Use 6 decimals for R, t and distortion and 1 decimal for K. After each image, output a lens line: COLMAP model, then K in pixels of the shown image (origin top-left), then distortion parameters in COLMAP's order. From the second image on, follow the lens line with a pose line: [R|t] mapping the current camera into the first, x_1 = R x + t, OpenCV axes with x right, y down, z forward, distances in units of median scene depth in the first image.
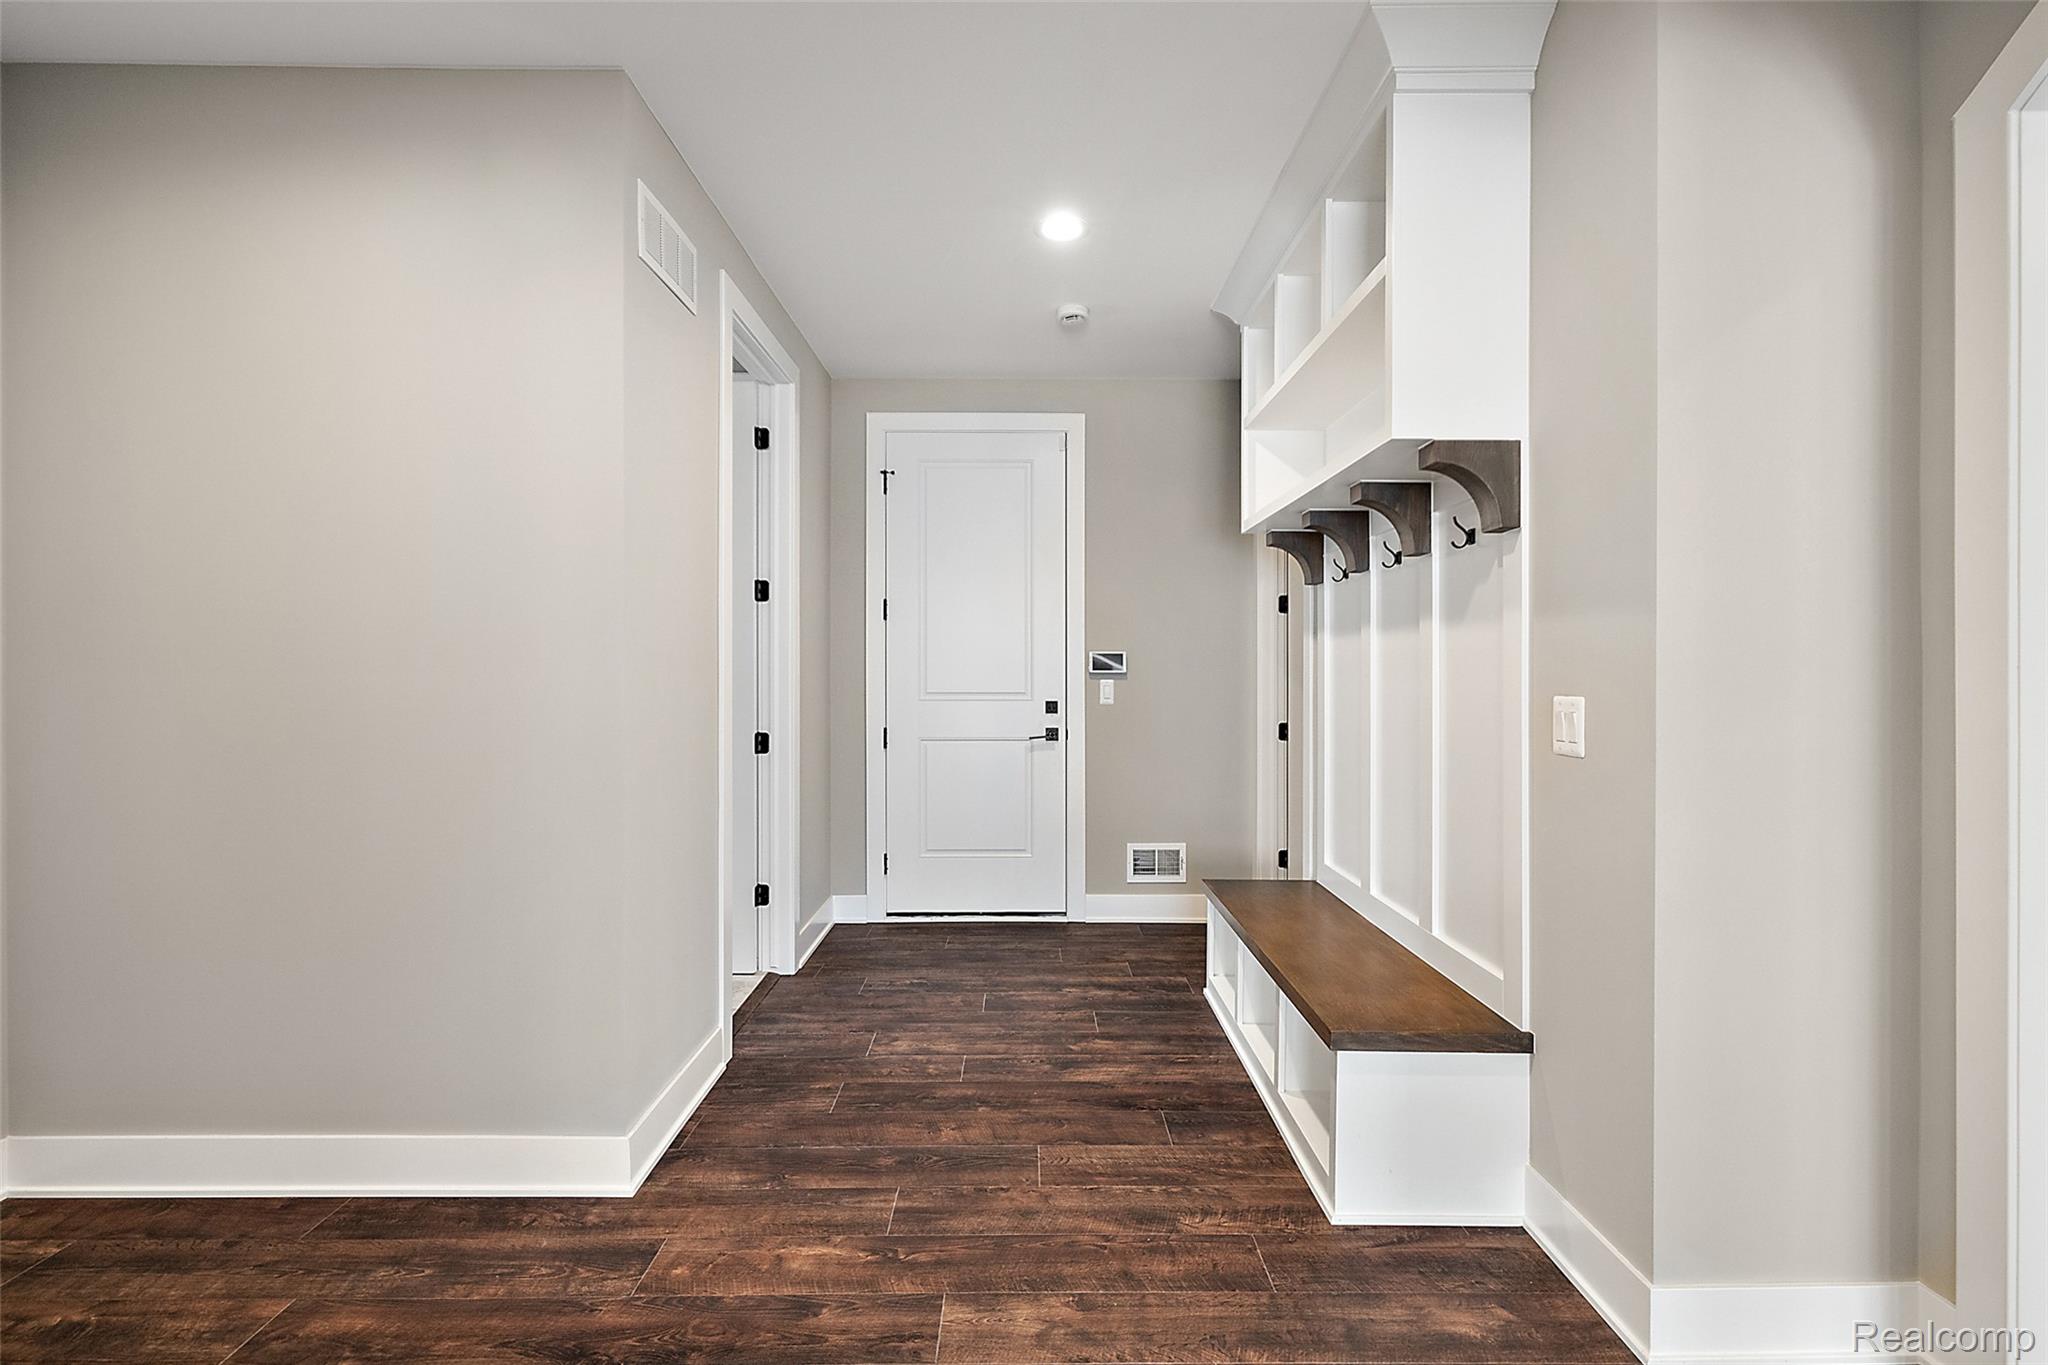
lens RADIAL K [[934.0, 0, 1018.5], [0, 934.0, 683.1], [0, 0, 1]] dist [0.001000, 0.000178]
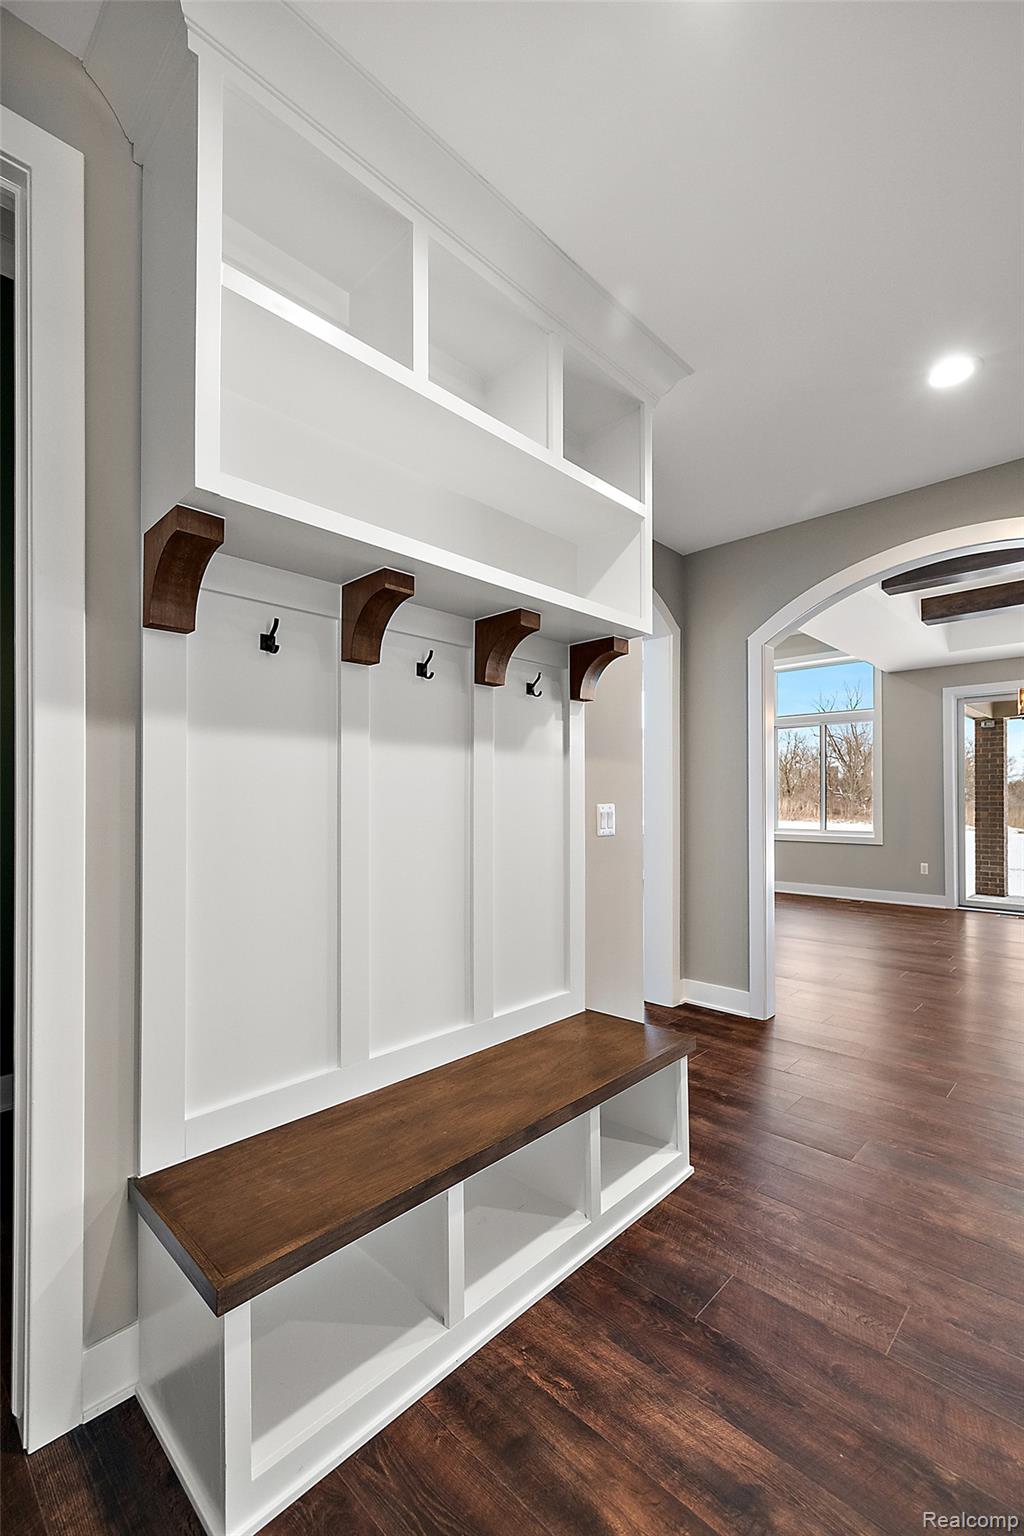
lens RADIAL K [[662.9, 0, 513.3], [0, 662.9, 780.3], [0, 0, 1]] dist [0.002888, 0.000018]
pose [[-0.723489, 0.007447, 0.690296, -0.148708], [0.004601, 0.999972, -0.005966, -0.019785], [-0.690320, -0.001140, -0.723503, 1.618828]]
